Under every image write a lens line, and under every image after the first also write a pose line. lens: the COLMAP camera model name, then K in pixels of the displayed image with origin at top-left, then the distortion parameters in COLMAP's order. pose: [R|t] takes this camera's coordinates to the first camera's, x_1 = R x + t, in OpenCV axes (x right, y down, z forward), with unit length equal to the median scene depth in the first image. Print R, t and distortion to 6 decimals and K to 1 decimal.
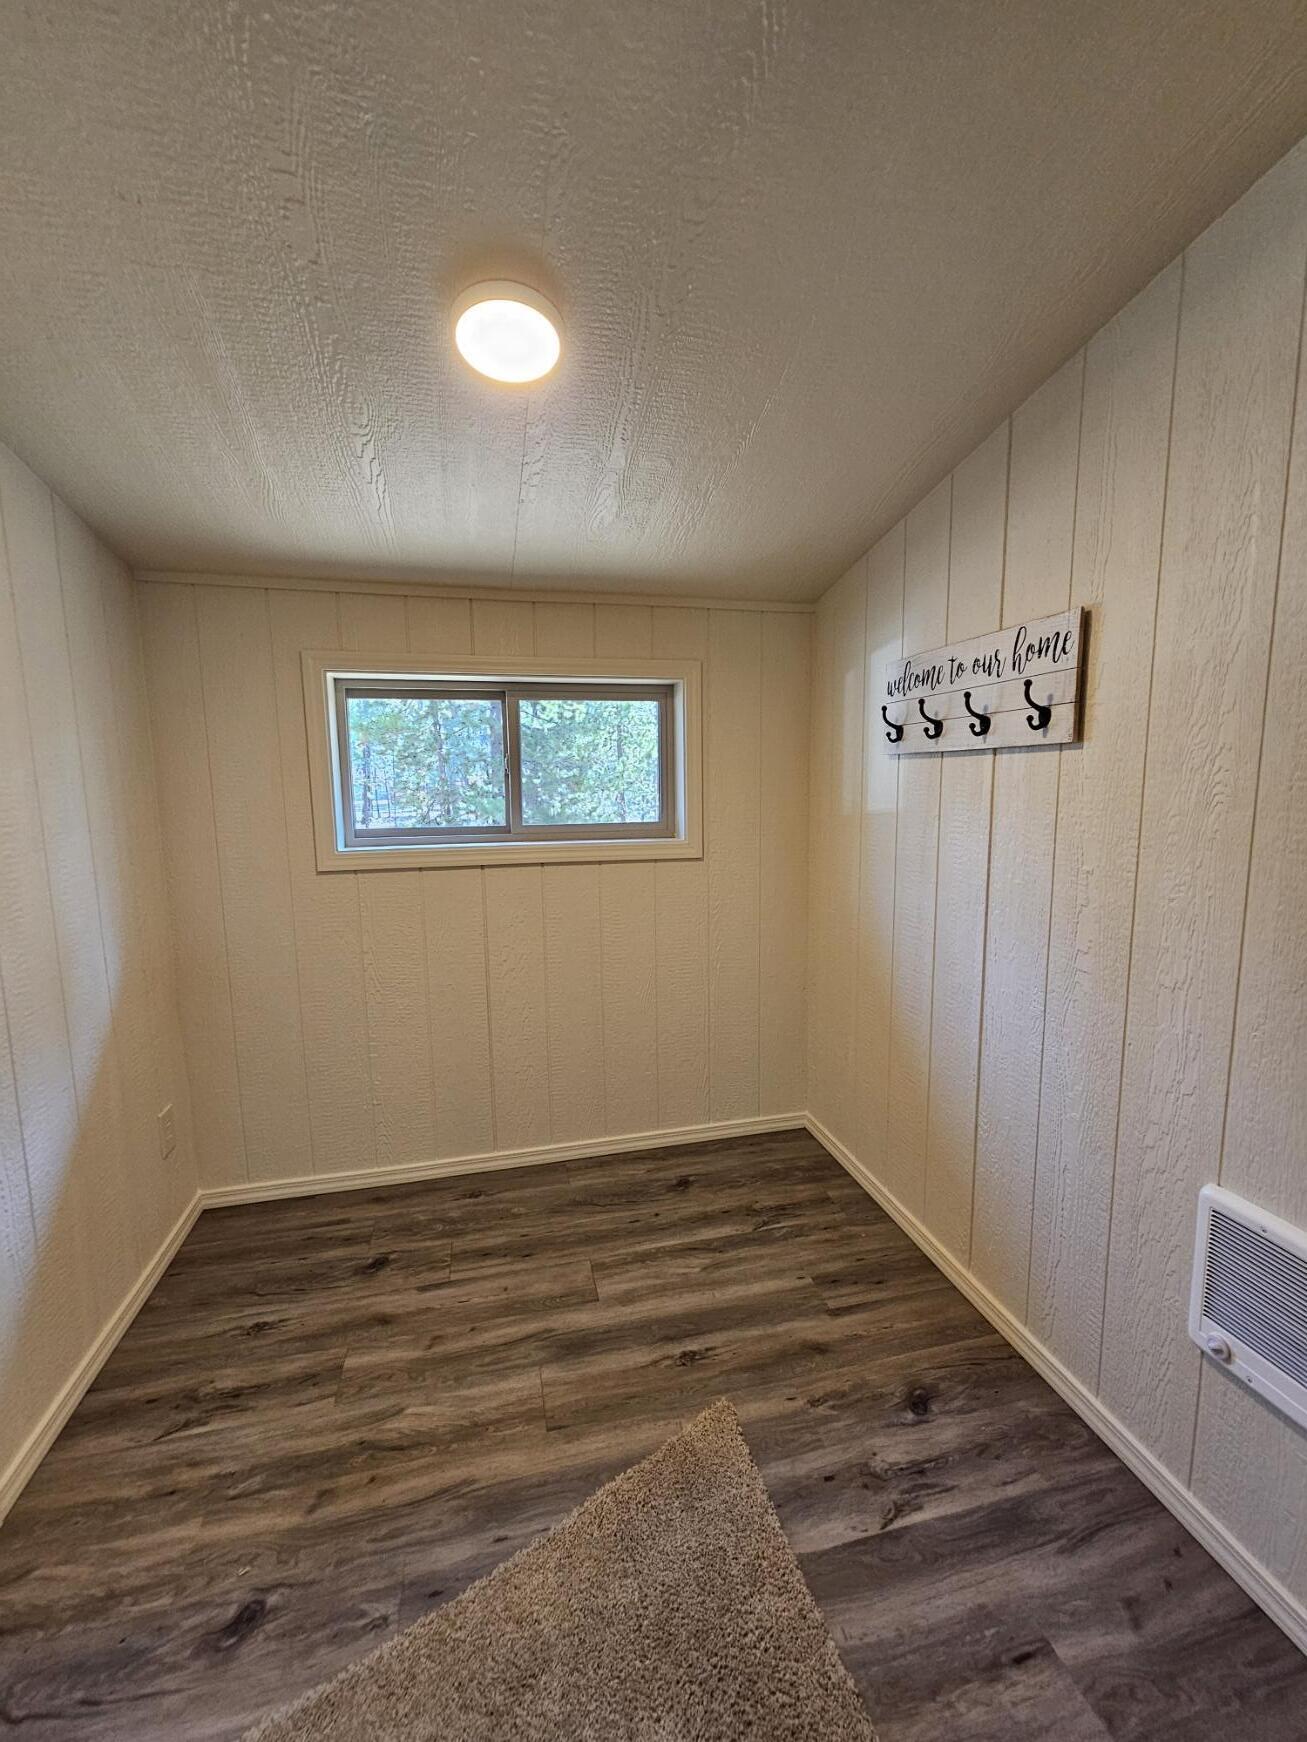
lens RADIAL K [[714.0, 0, 653.5], [0, 714.0, 871.0], [0, 0, 1]] dist [-0.006492, 0.000585]
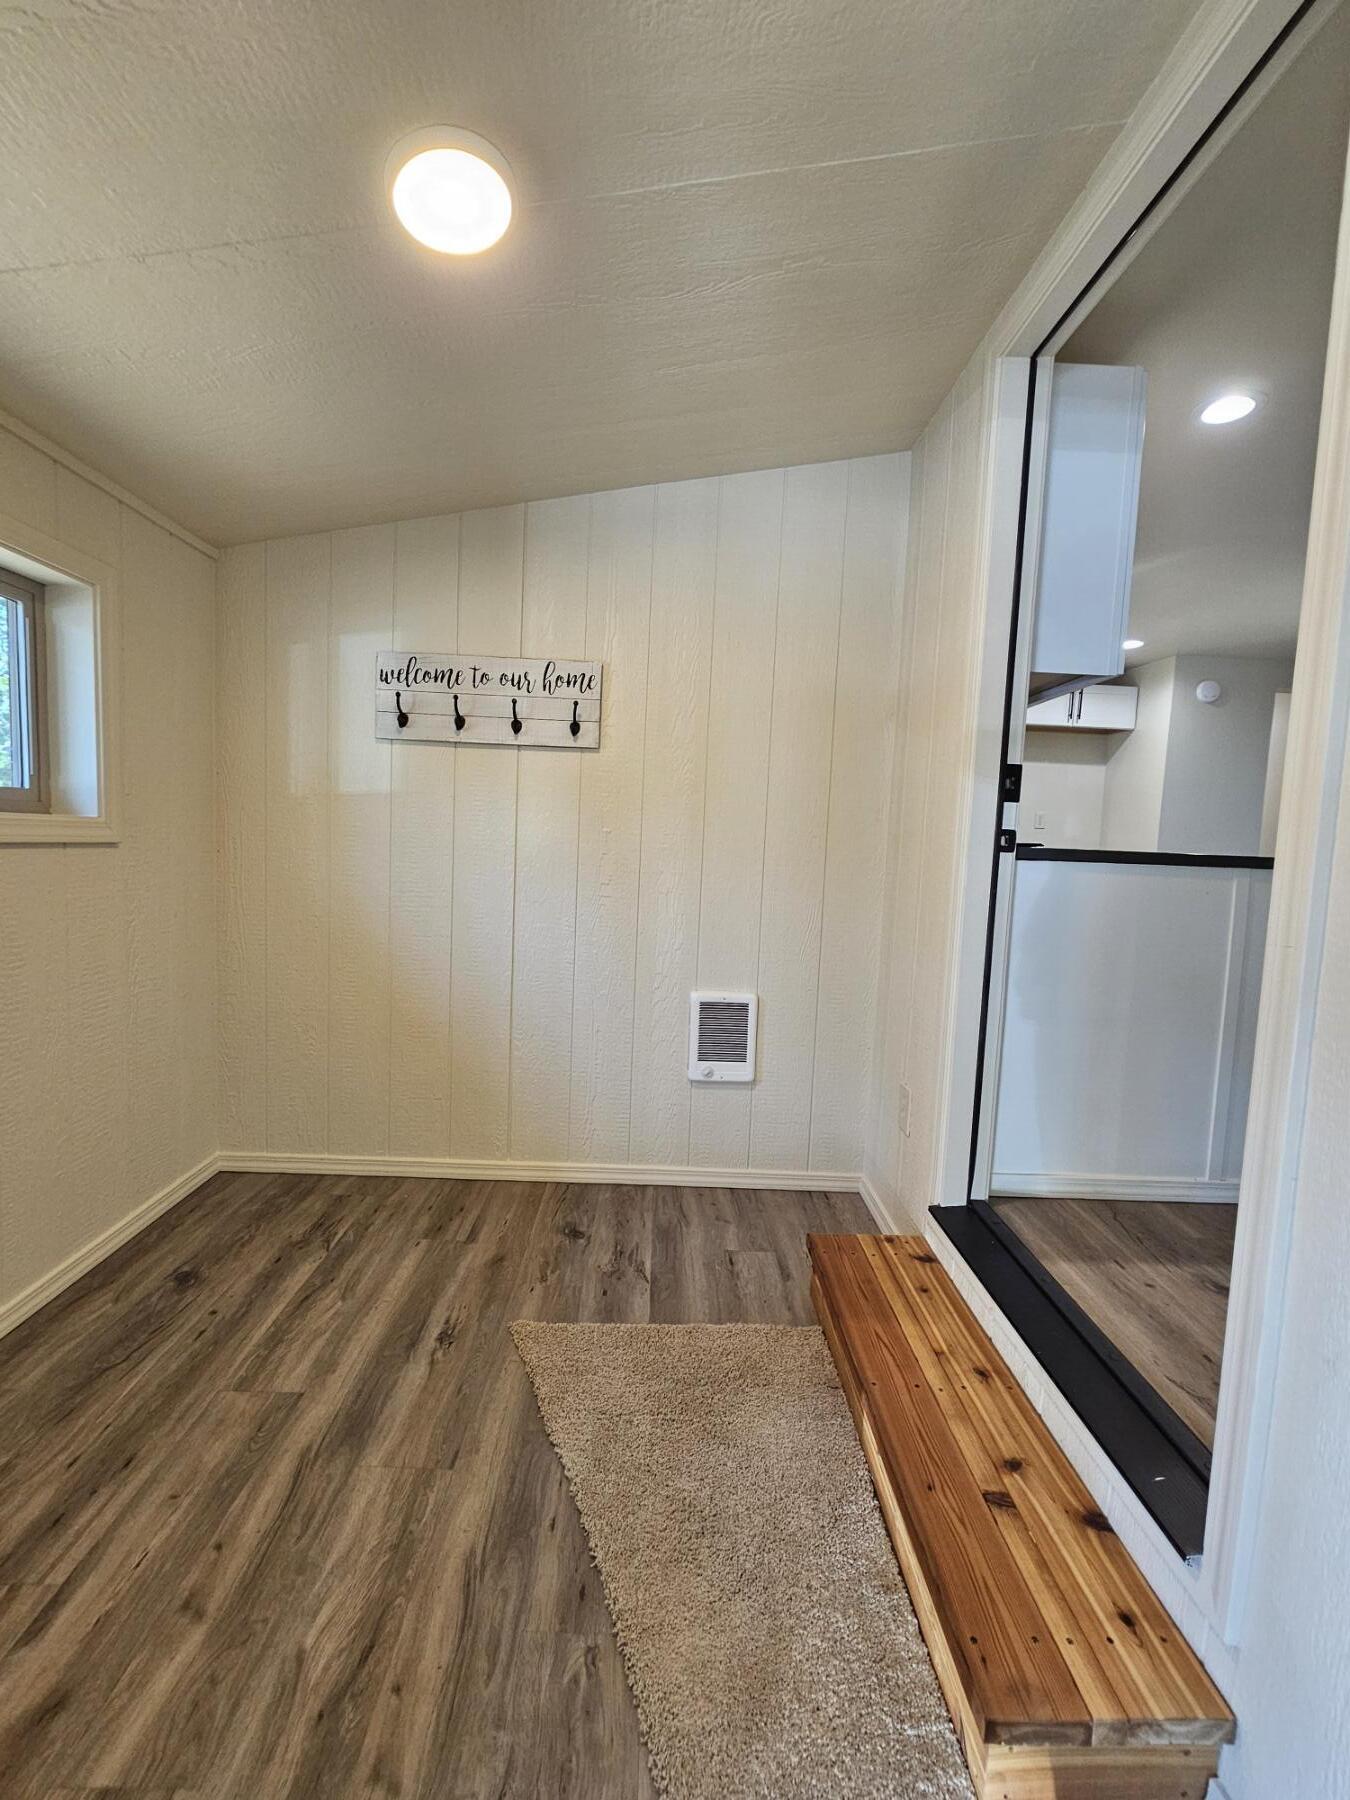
lens RADIAL K [[734.4, 0, 675.0], [0, 734.4, 900.0], [0, 0, 1]] dist [-0.000389, 0.000067]
pose [[0.211347, -0.064570, 0.975276, -0.807205], [0.079562, 0.995641, 0.048677, 0.070376], [-0.974167, 0.067307, 0.215563, 0.440269]]
